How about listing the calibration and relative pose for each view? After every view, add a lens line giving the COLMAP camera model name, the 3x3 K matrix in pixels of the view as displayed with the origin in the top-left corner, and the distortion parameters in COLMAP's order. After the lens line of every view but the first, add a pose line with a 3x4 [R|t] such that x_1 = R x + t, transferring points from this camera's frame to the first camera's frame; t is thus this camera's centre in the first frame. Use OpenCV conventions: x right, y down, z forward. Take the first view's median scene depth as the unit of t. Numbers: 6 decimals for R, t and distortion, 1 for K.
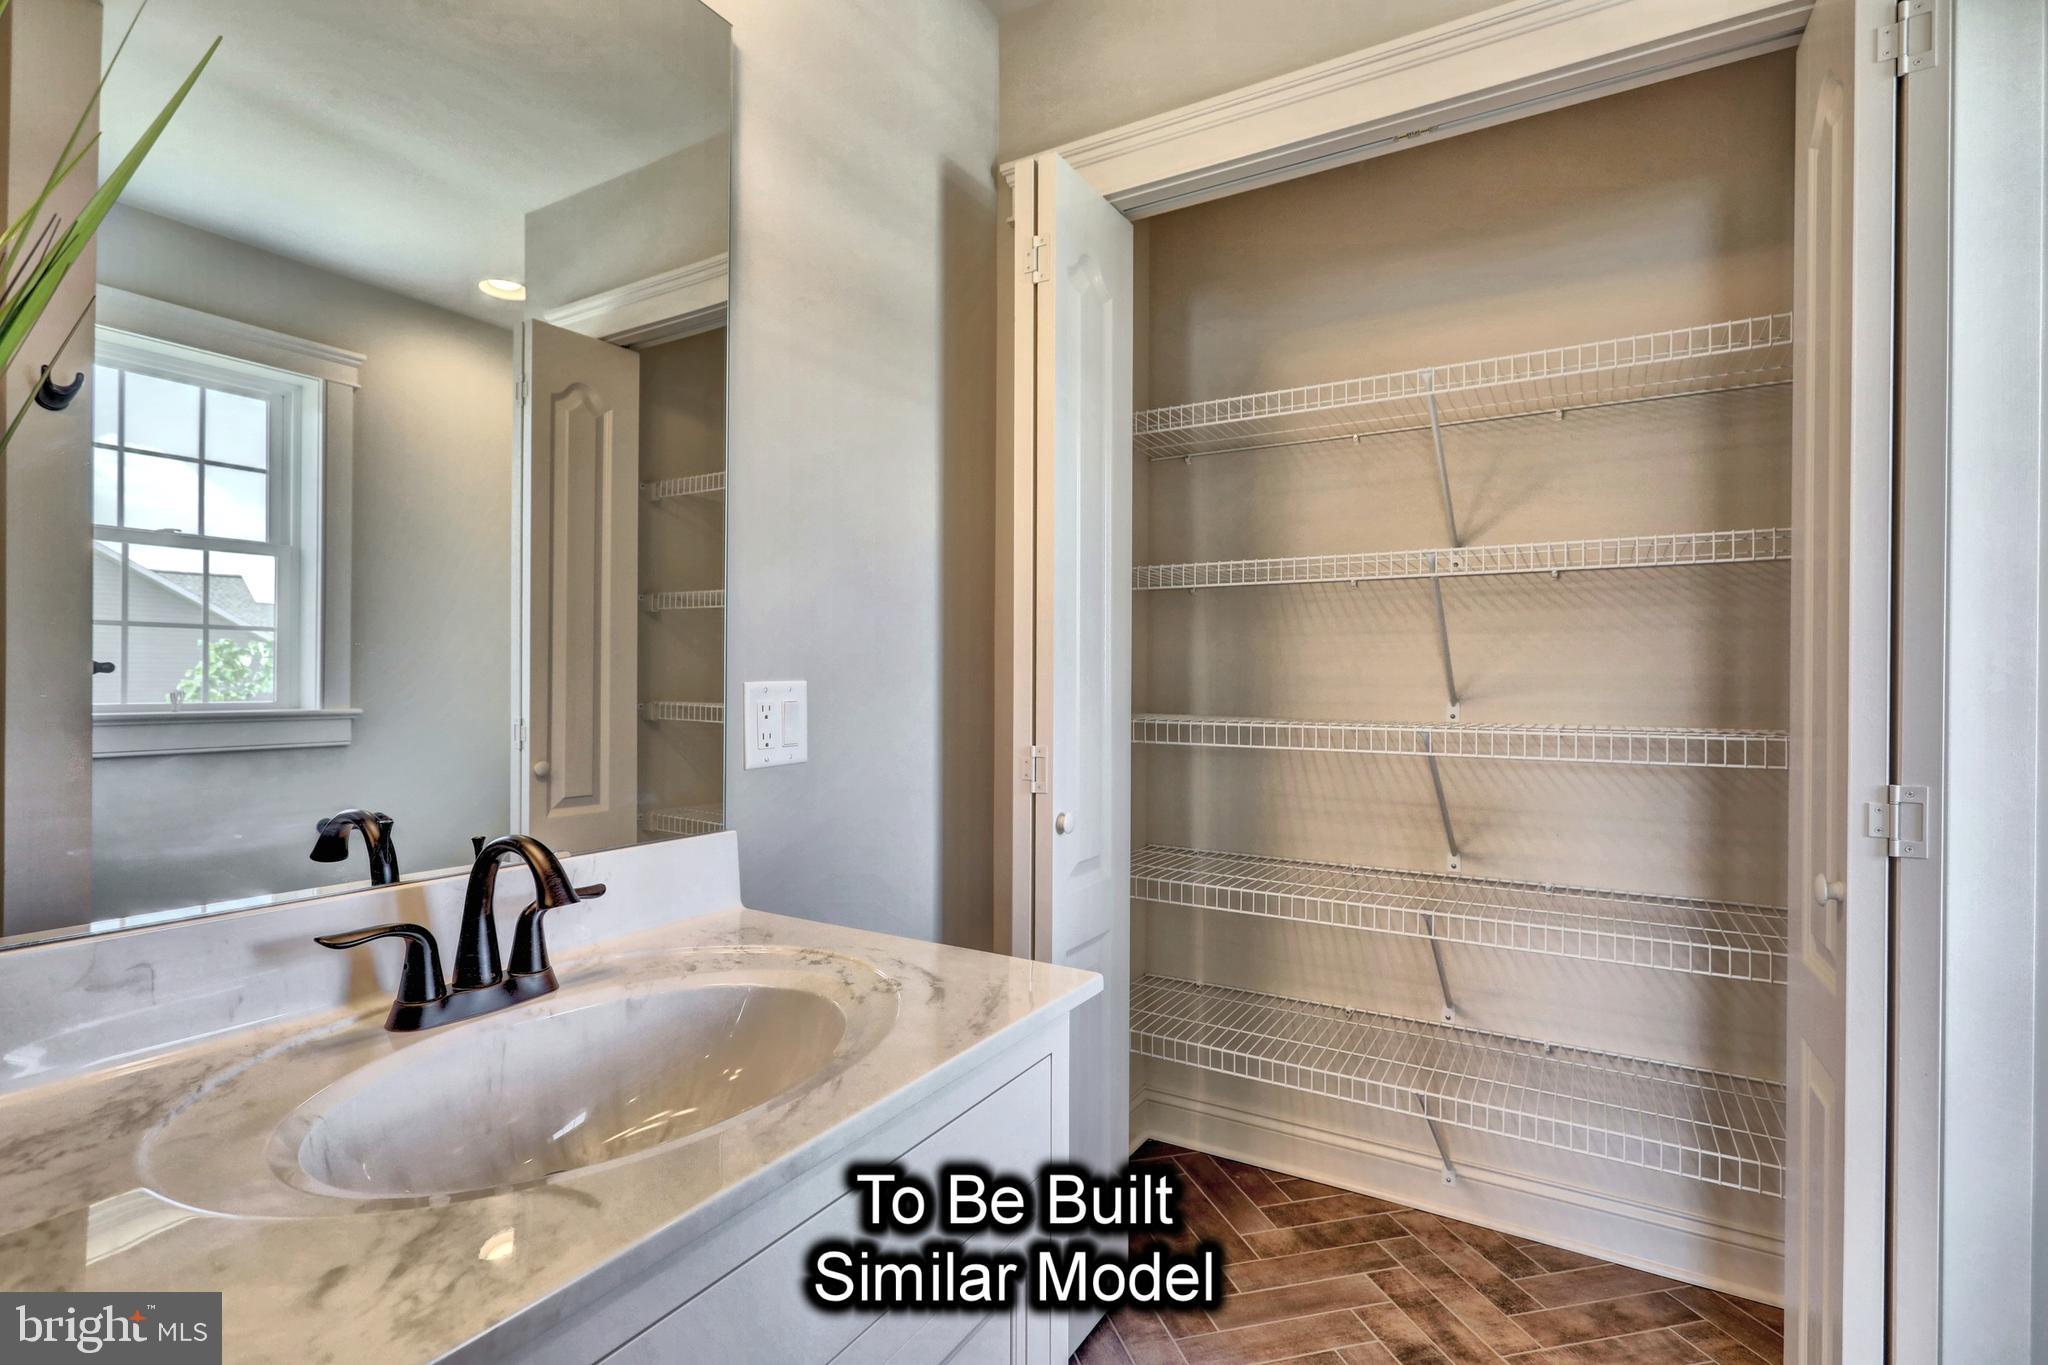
lens RADIAL K [[969.8, 0, 1026.3], [0, 969.8, 665.2], [0, 0, 1]] dist [-0.002210, 0.003829]
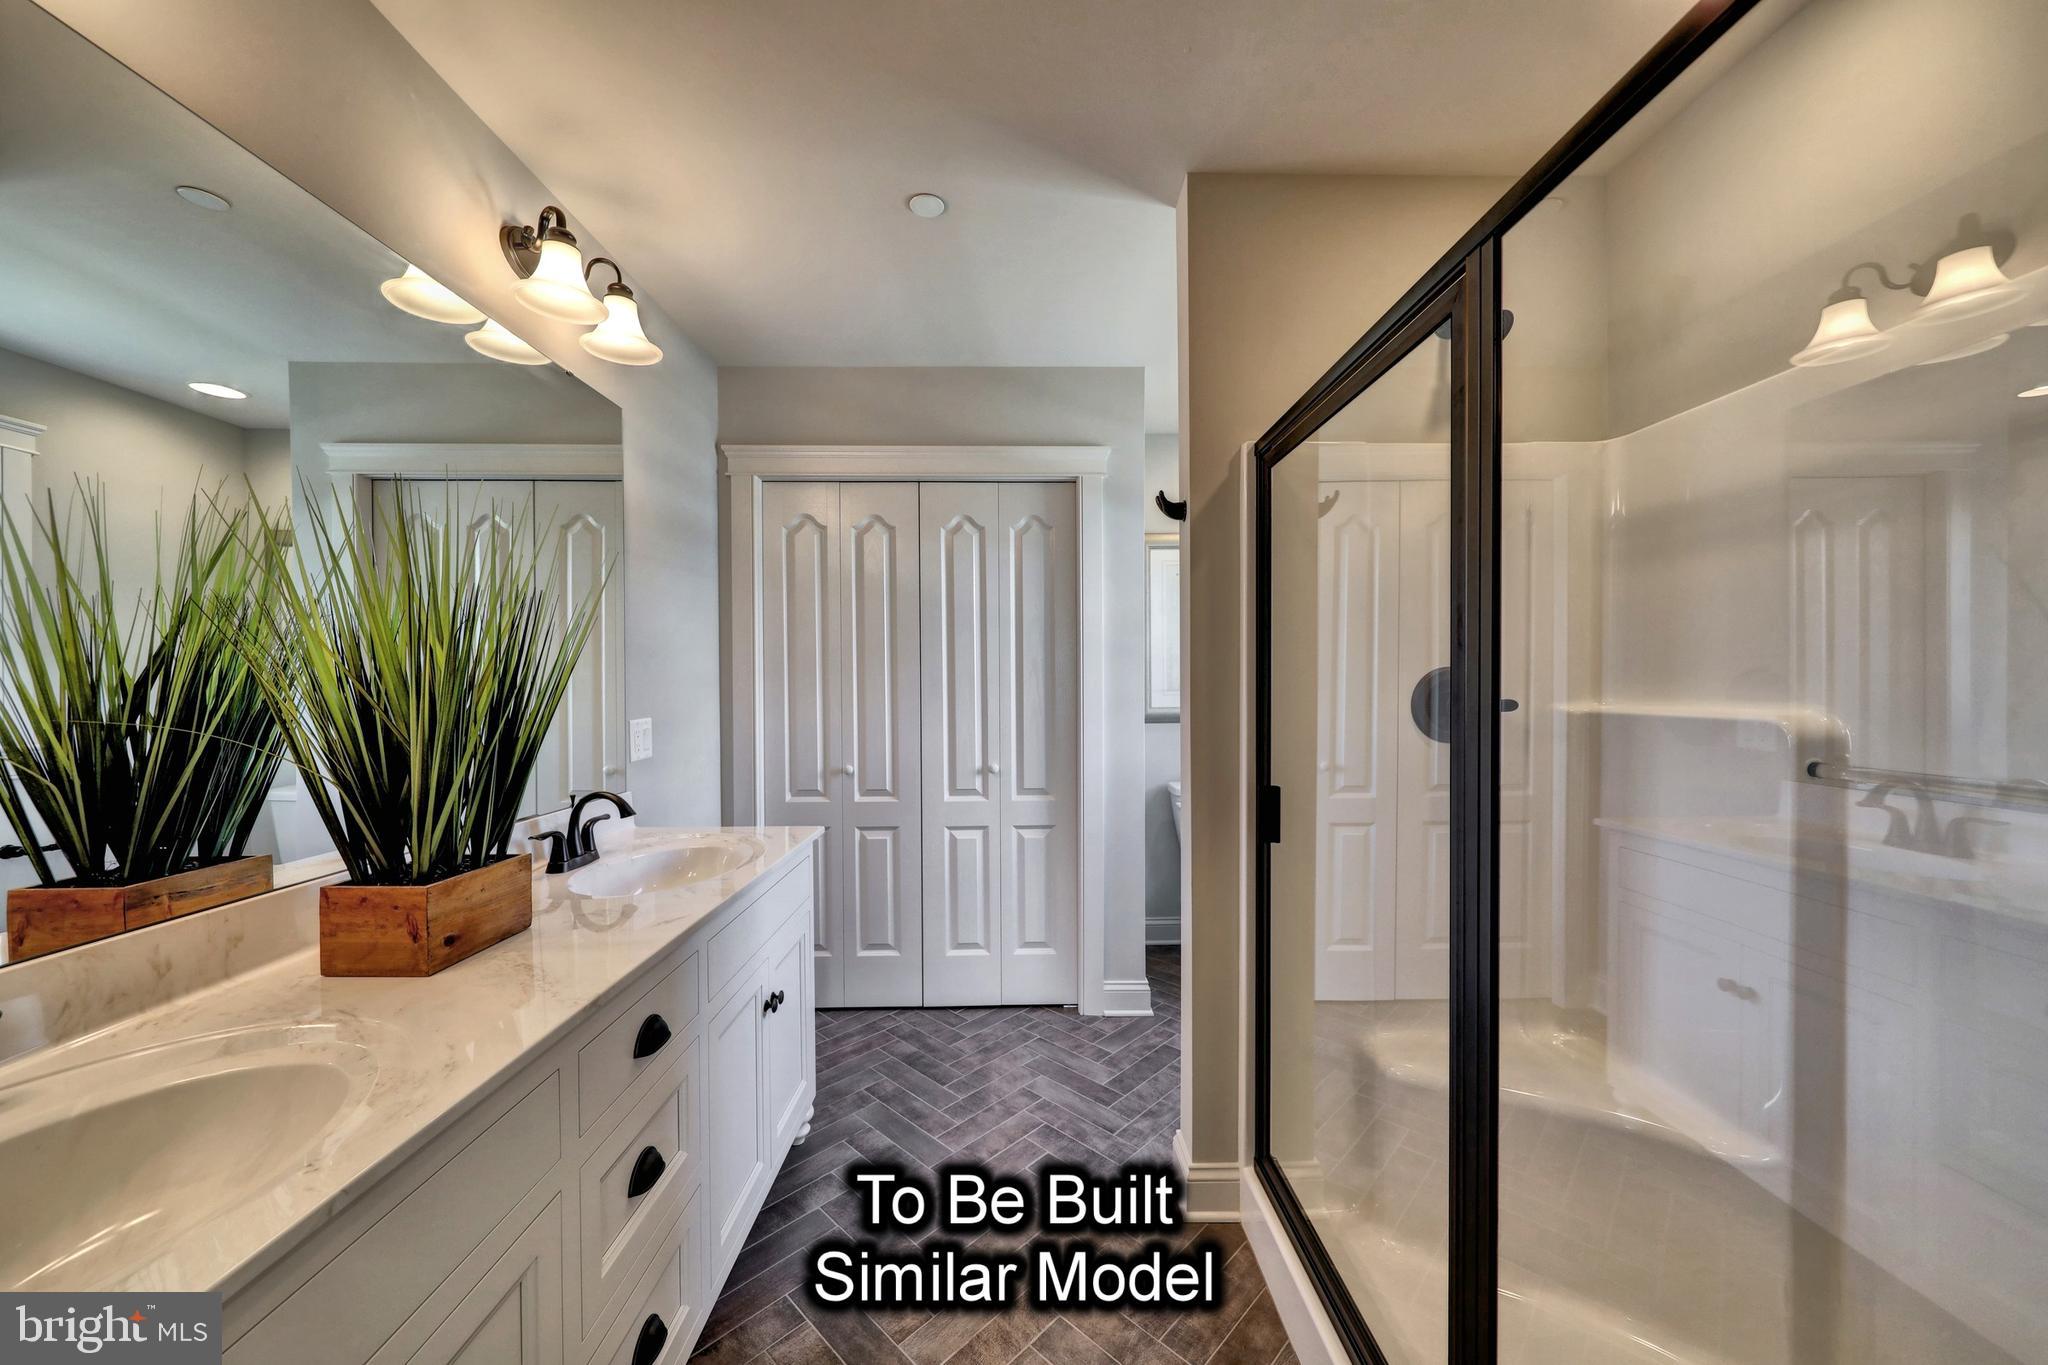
lens RADIAL K [[744.5, 0, 1036.5], [0, 744.5, 682.4], [0, 0, 1]] dist [0.006239, -0.000302]
pose [[0.841723, -0.007503, 0.539857, -0.303655], [-0.005152, 0.999746, 0.021927, -0.076997], [-0.539885, -0.021238, 0.841471, -0.608302]]
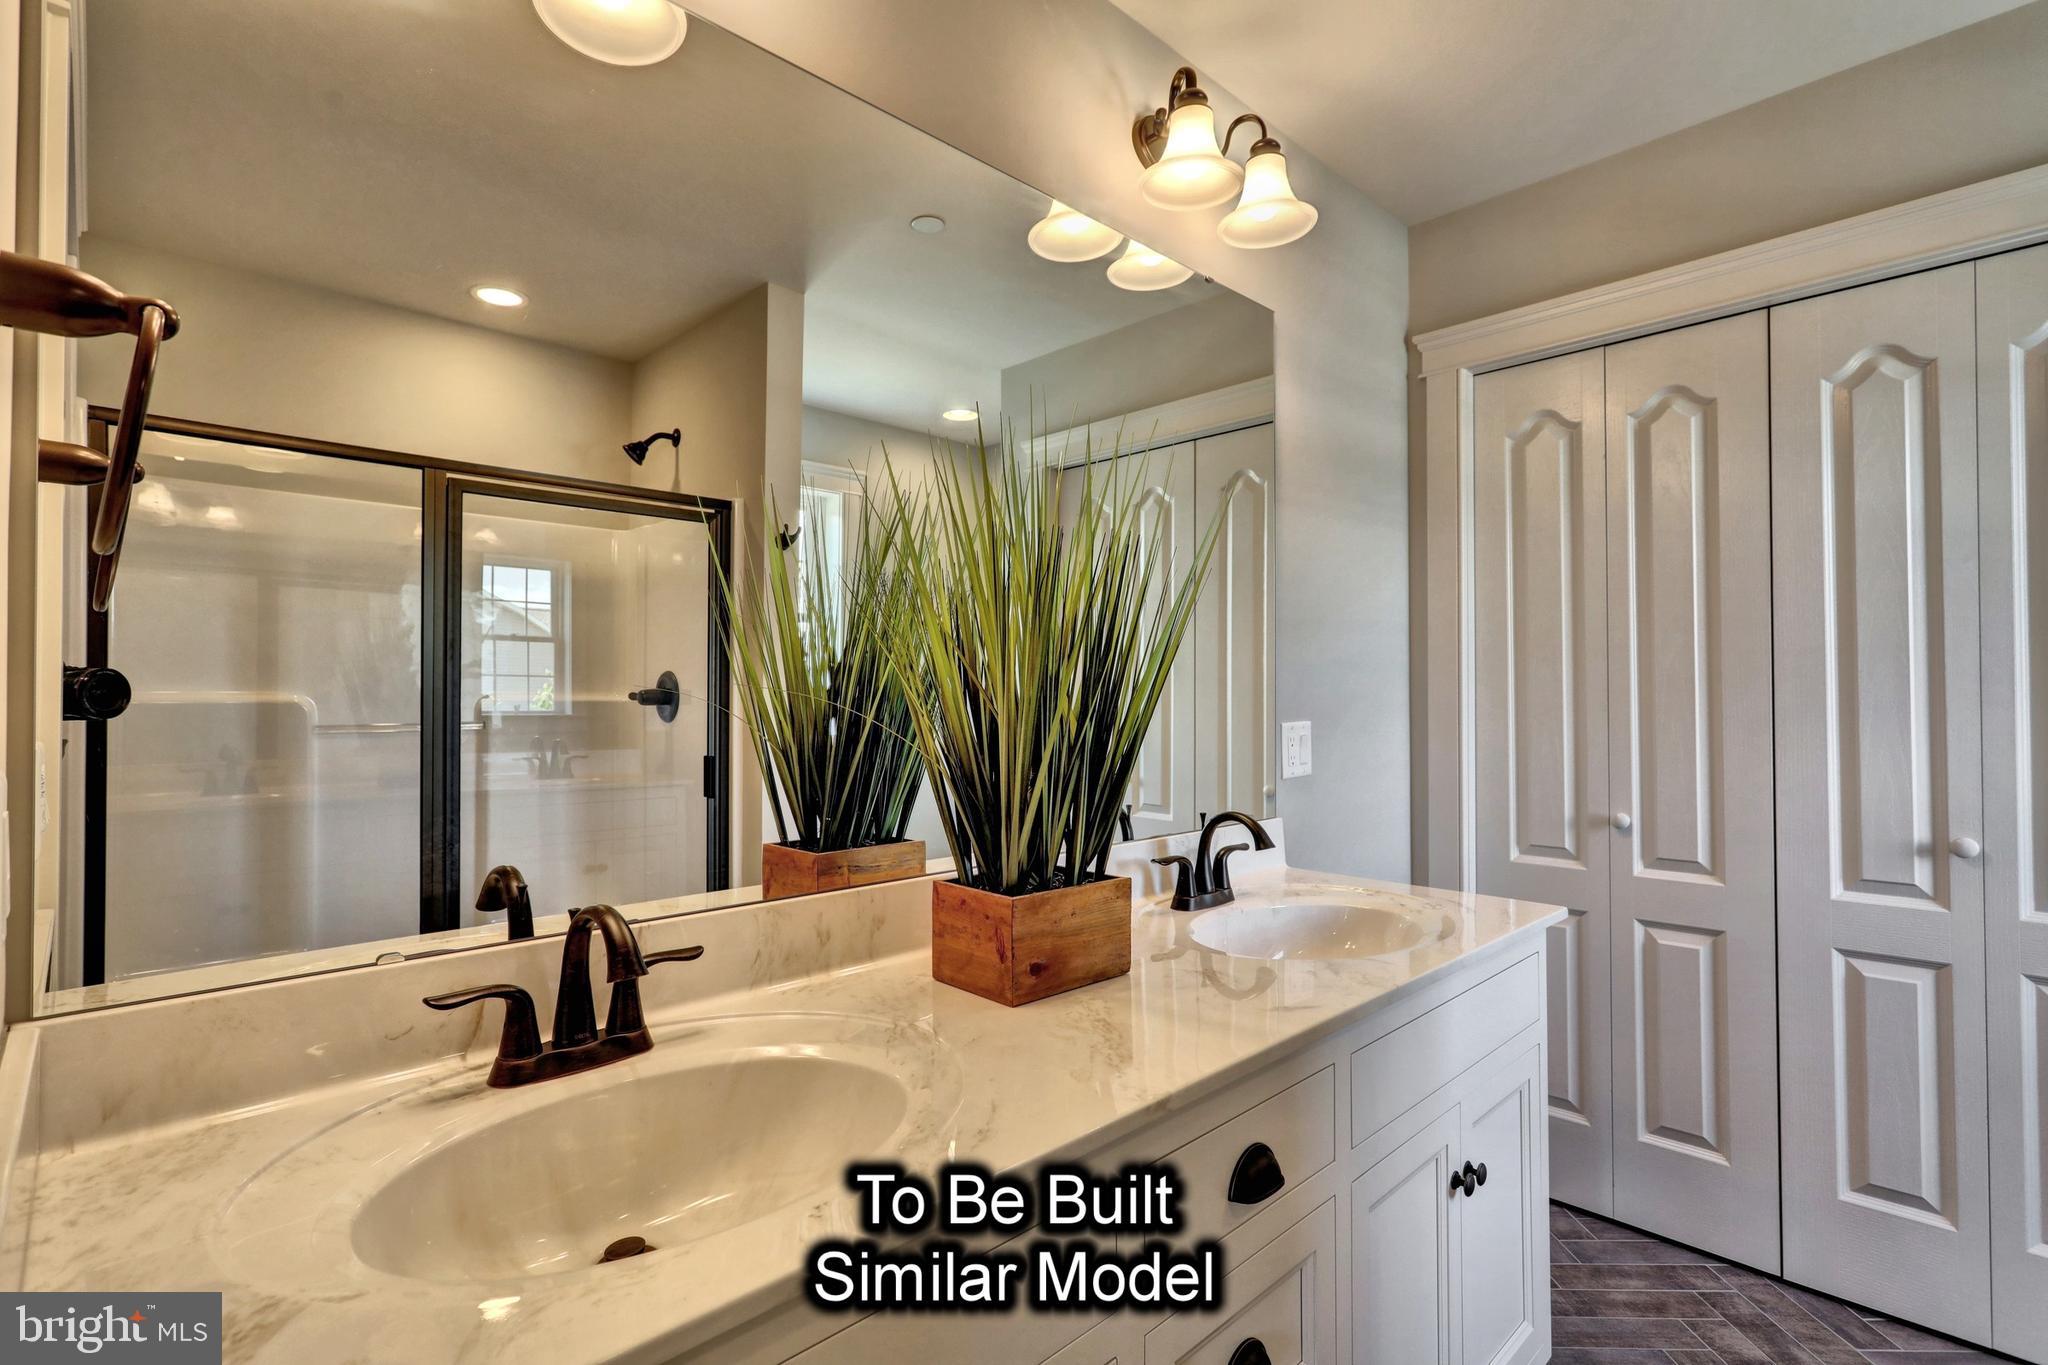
lens RADIAL K [[969.8, 0, 1007.7], [0, 969.8, 687.9], [0, 0, 1]] dist [-0.002210, 0.003829]
pose [[0.966137, -0.005630, -0.257968, -0.225814], [0.008052, 0.999933, 0.008335, -0.041523], [0.257903, -0.010130, 0.966118, -0.460426]]
